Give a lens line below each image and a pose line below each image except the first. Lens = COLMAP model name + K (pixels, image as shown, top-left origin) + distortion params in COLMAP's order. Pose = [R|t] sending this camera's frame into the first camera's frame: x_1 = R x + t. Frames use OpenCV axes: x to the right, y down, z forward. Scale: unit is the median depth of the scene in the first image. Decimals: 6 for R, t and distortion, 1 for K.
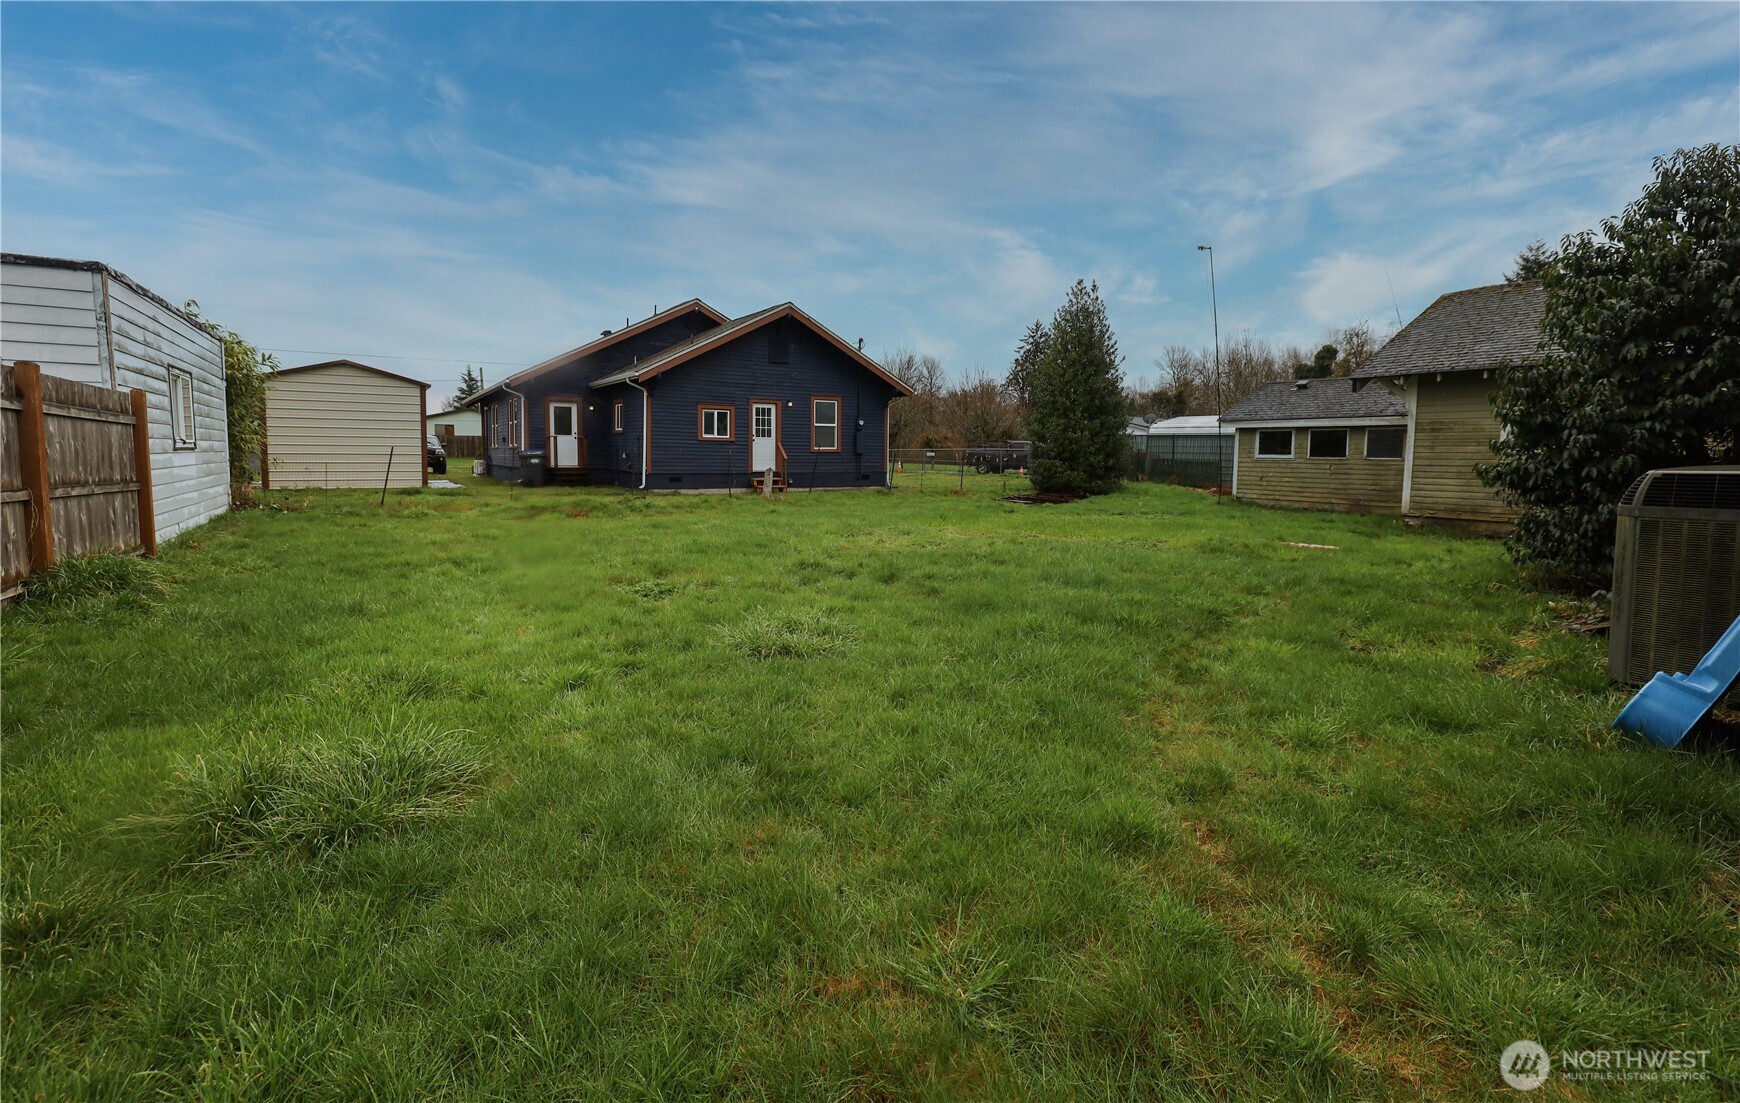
lens RADIAL K [[709.6, 0, 872.0], [0, 709.6, 503.6], [0, 0, 1]] dist [-0.000154, -0.000006]
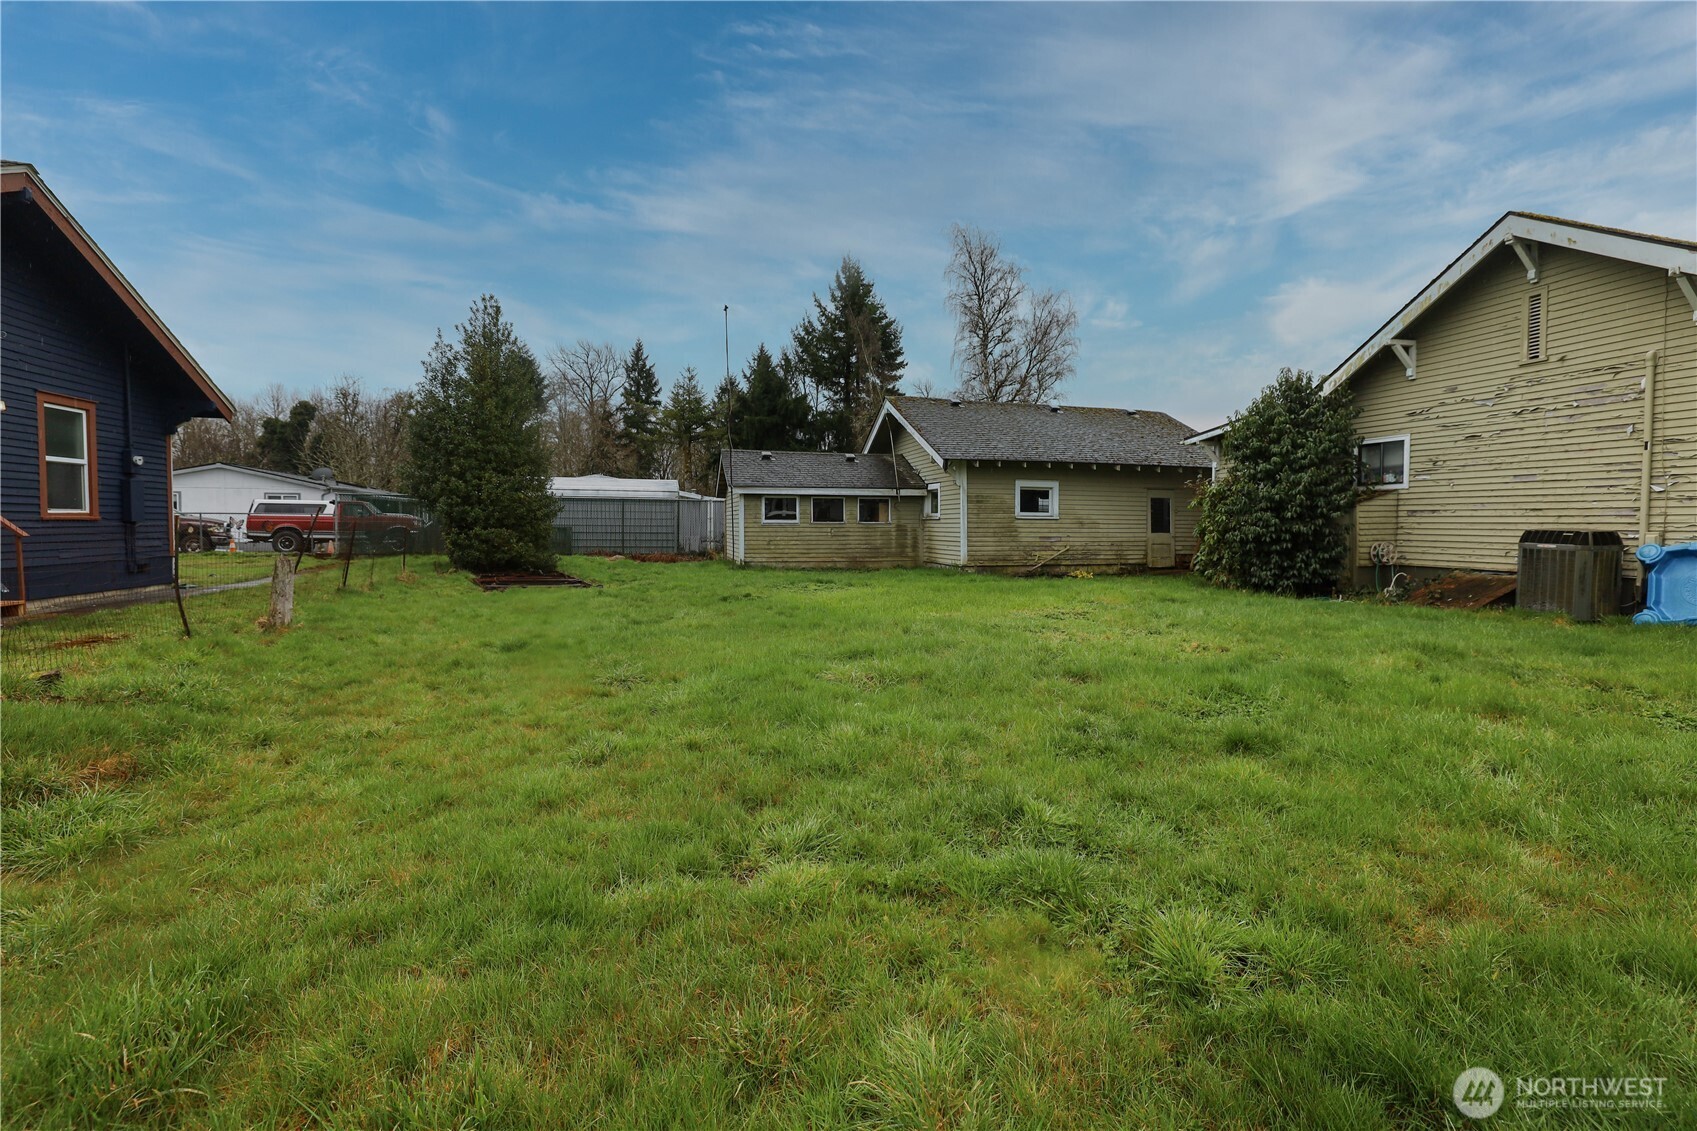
lens RADIAL K [[728.8, 0, 851.3], [0, 728.8, 550.4], [0, 0, 1]] dist [-0.045532, 0.016829]
pose [[0.362245, -0.044973, 0.930997, -0.404024], [0.067487, 0.997479, 0.021926, -0.038685], [-0.929636, 0.054887, 0.364367, 0.488703]]
